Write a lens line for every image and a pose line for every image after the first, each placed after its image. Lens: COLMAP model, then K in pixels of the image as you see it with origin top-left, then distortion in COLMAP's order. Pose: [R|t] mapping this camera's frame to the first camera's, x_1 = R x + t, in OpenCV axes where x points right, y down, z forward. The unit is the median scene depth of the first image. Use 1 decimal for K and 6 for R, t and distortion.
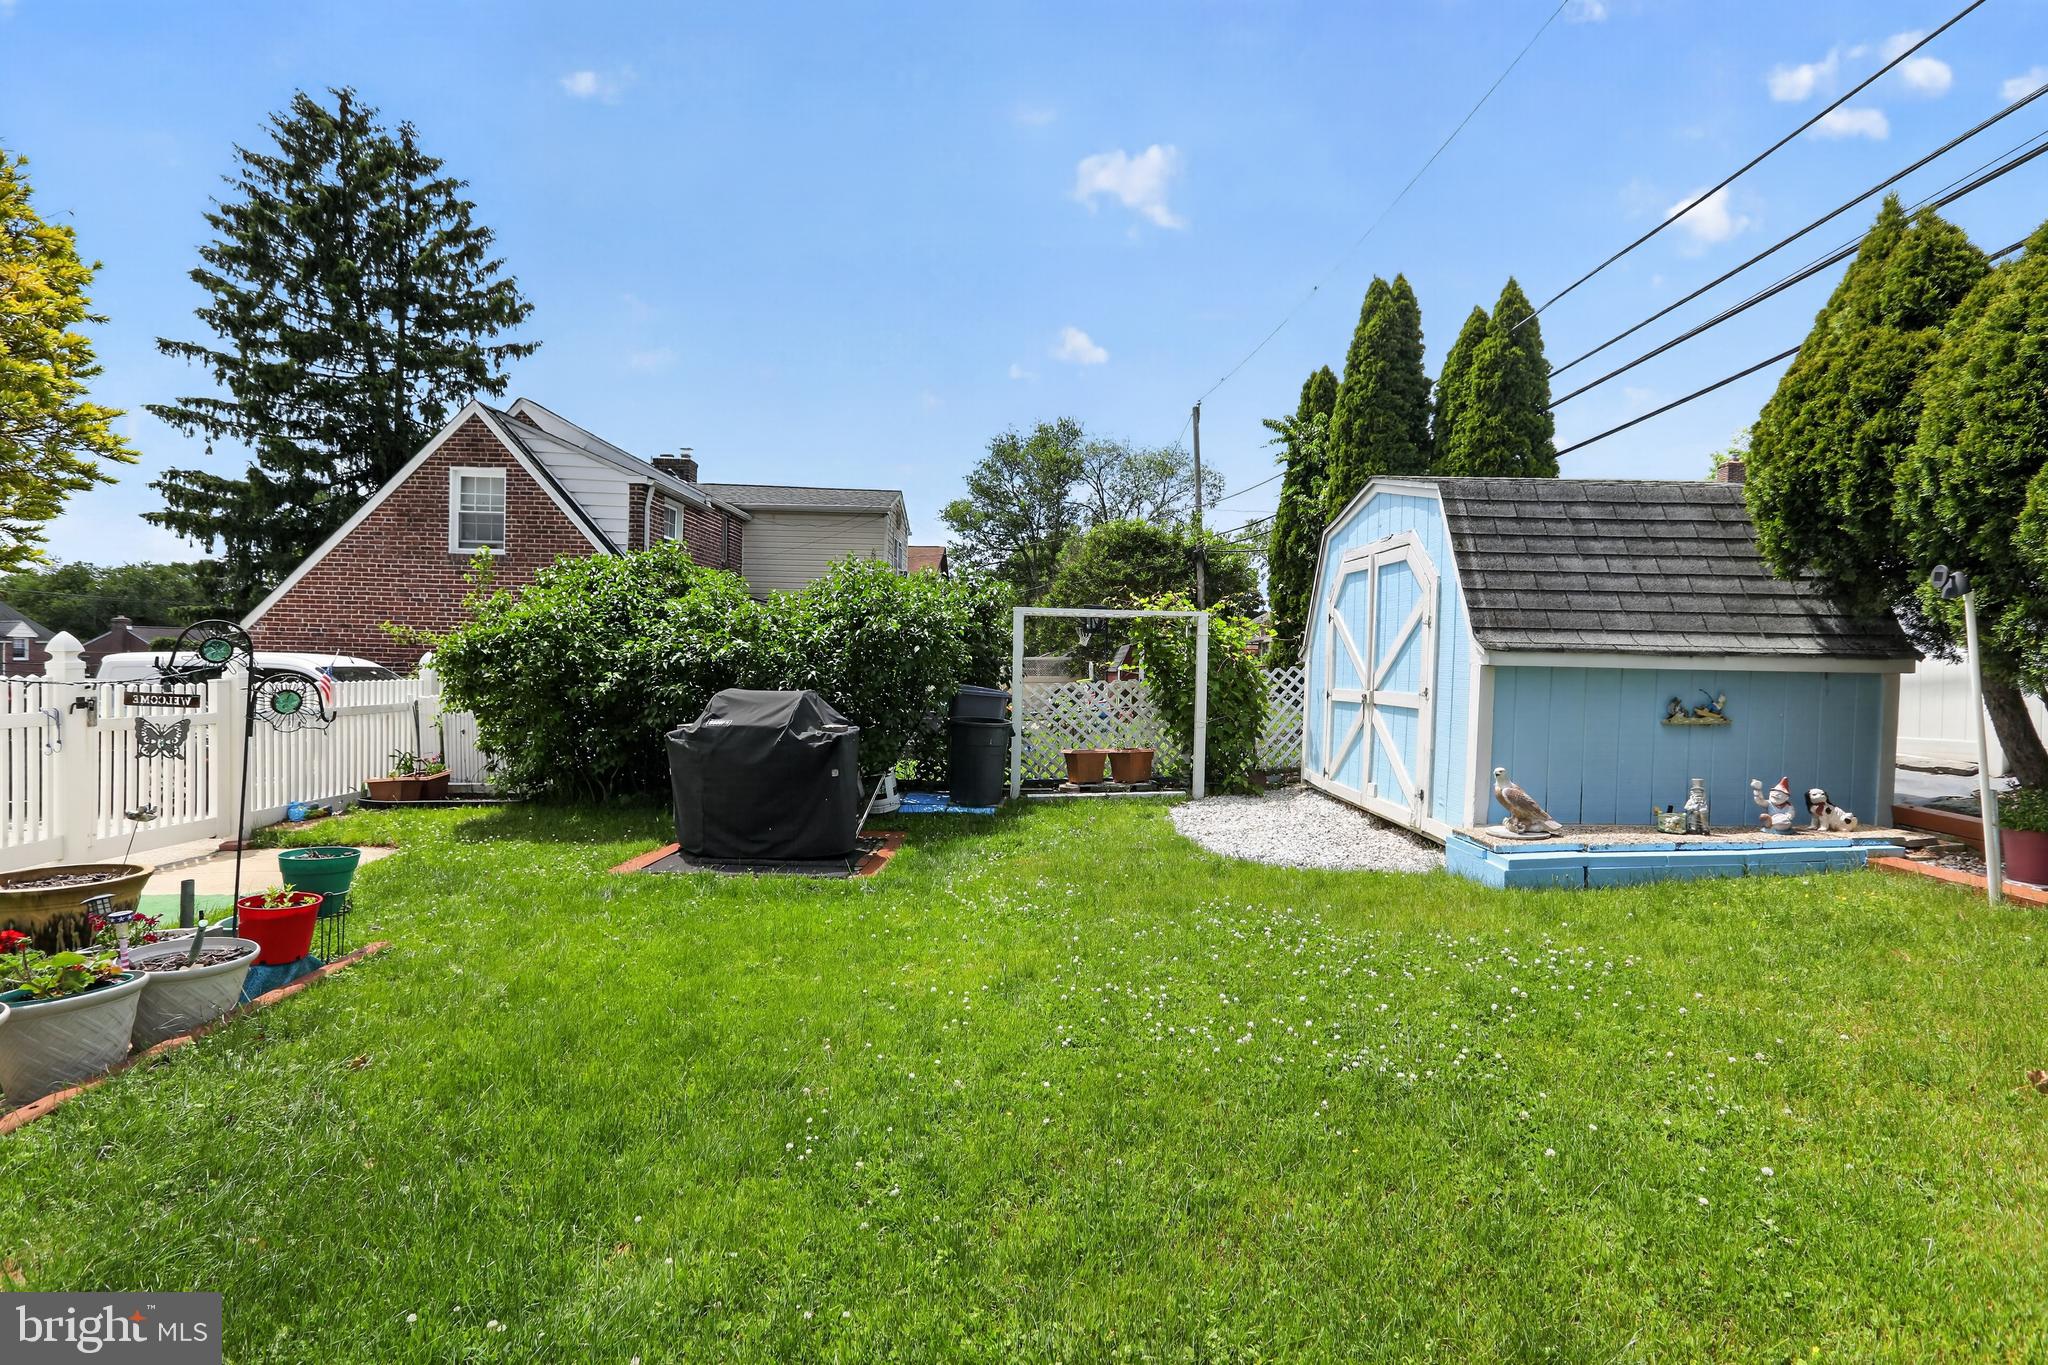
lens RADIAL K [[912.6, 0, 1017.9], [0, 912.6, 674.4], [0, 0, 1]] dist [-0.001625, 0.000873]
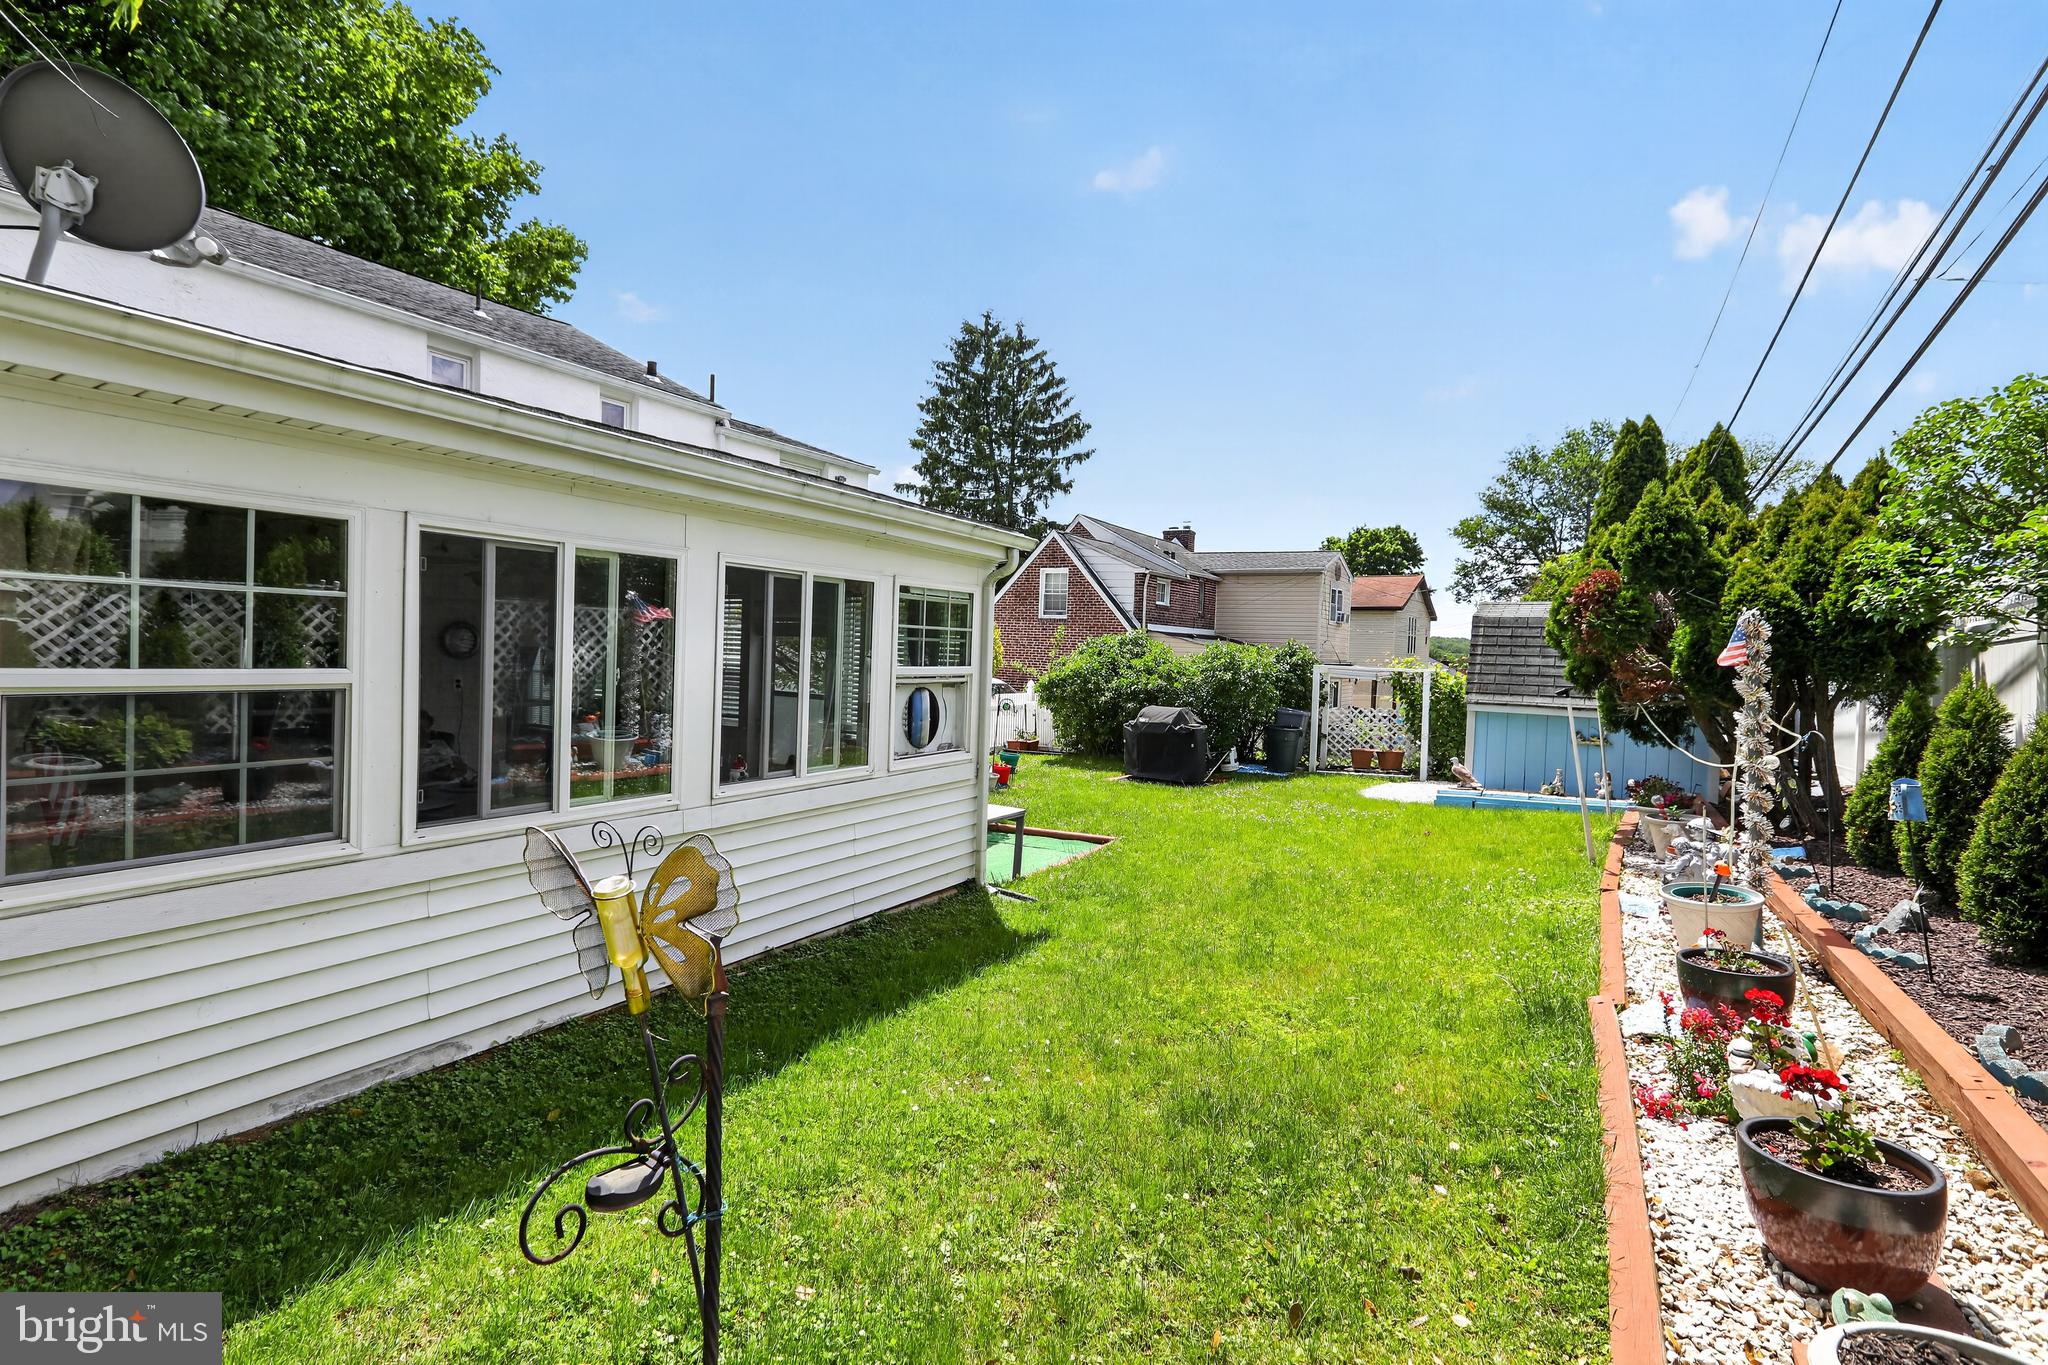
lens RADIAL K [[929.0, 0, 1019.7], [0, 929.0, 705.6], [0, 0, 1]] dist [0.000078, 0.000700]
pose [[0.844442, 0.040627, -0.534104, 0.196714], [-0.026879, 0.999077, 0.033499, -0.016180], [0.534972, -0.013932, 0.844755, -0.341511]]
